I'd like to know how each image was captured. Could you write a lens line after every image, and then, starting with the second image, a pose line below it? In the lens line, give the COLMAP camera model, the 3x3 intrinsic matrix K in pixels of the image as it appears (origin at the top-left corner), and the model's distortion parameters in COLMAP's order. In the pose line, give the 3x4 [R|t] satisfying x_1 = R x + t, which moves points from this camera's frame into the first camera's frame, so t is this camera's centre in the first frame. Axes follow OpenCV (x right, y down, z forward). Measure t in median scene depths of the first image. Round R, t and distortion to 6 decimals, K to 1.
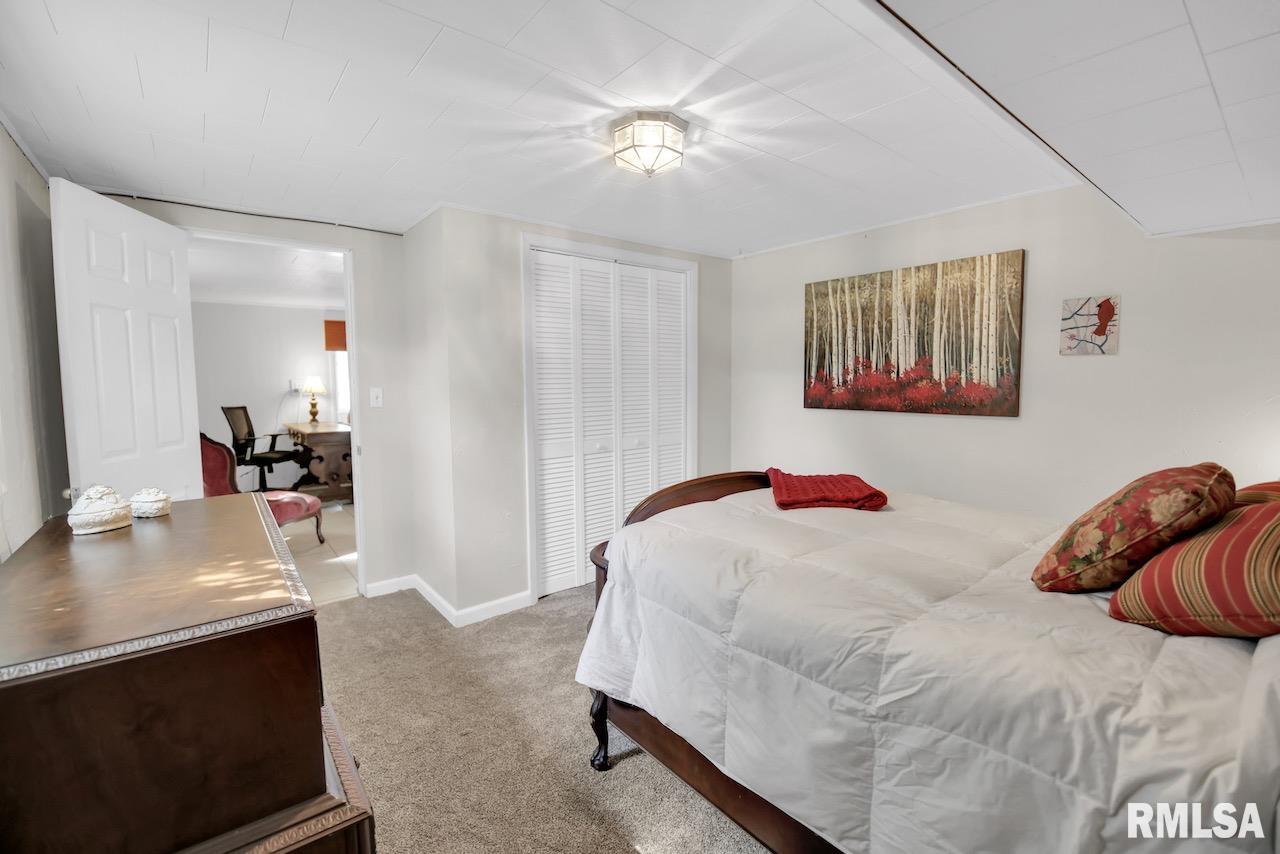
lens RADIAL K [[547.6, 0, 637.9], [0, 547.6, 421.3], [0, 0, 1]] dist [-0.020885, -0.000756]
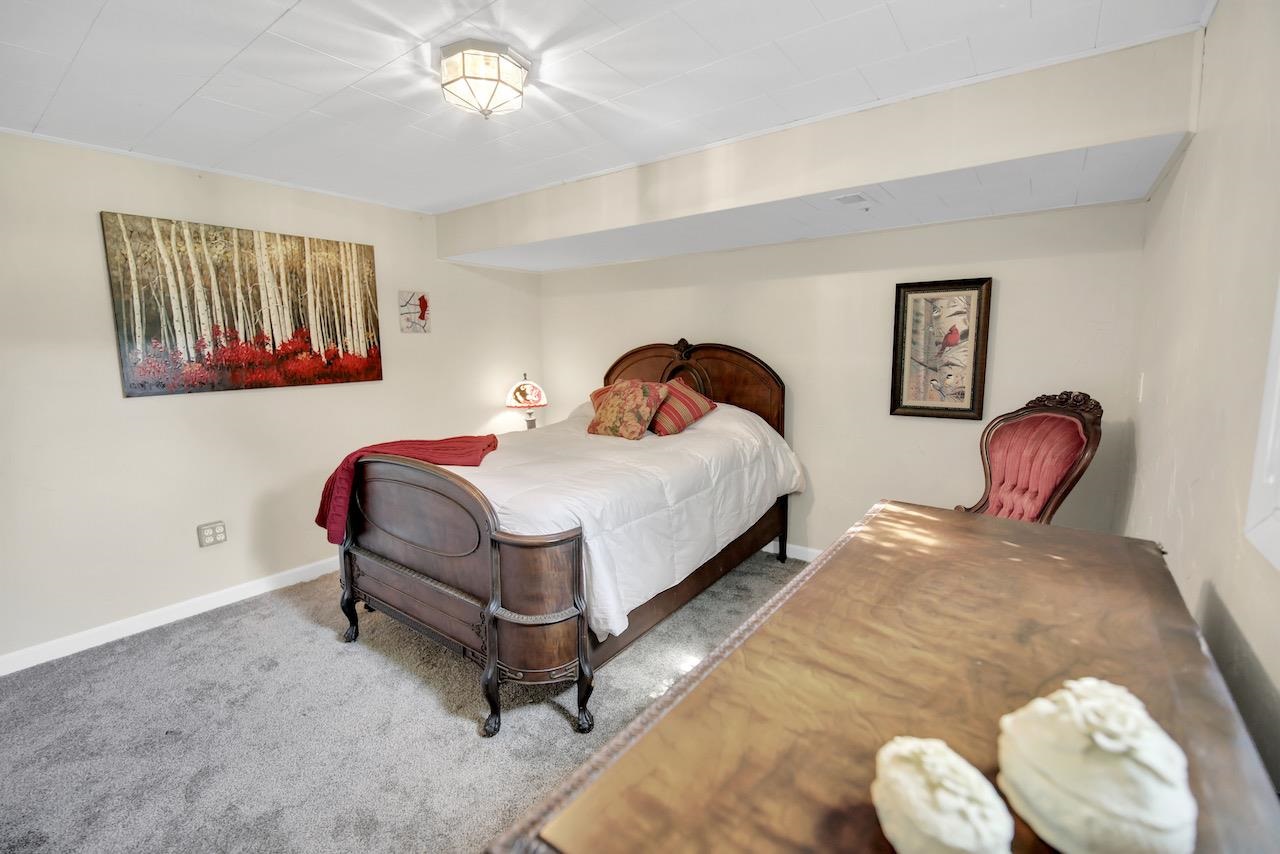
lens RADIAL K [[547.6, 0, 639.8], [0, 547.6, 426.0], [0, 0, 1]] dist [-0.020885, -0.000756]
pose [[-0.260894, -0.131357, 0.956389, -0.600306], [0.088282, 0.983302, 0.159136, -0.045782], [-0.961322, 0.125950, -0.244941, 0.649694]]
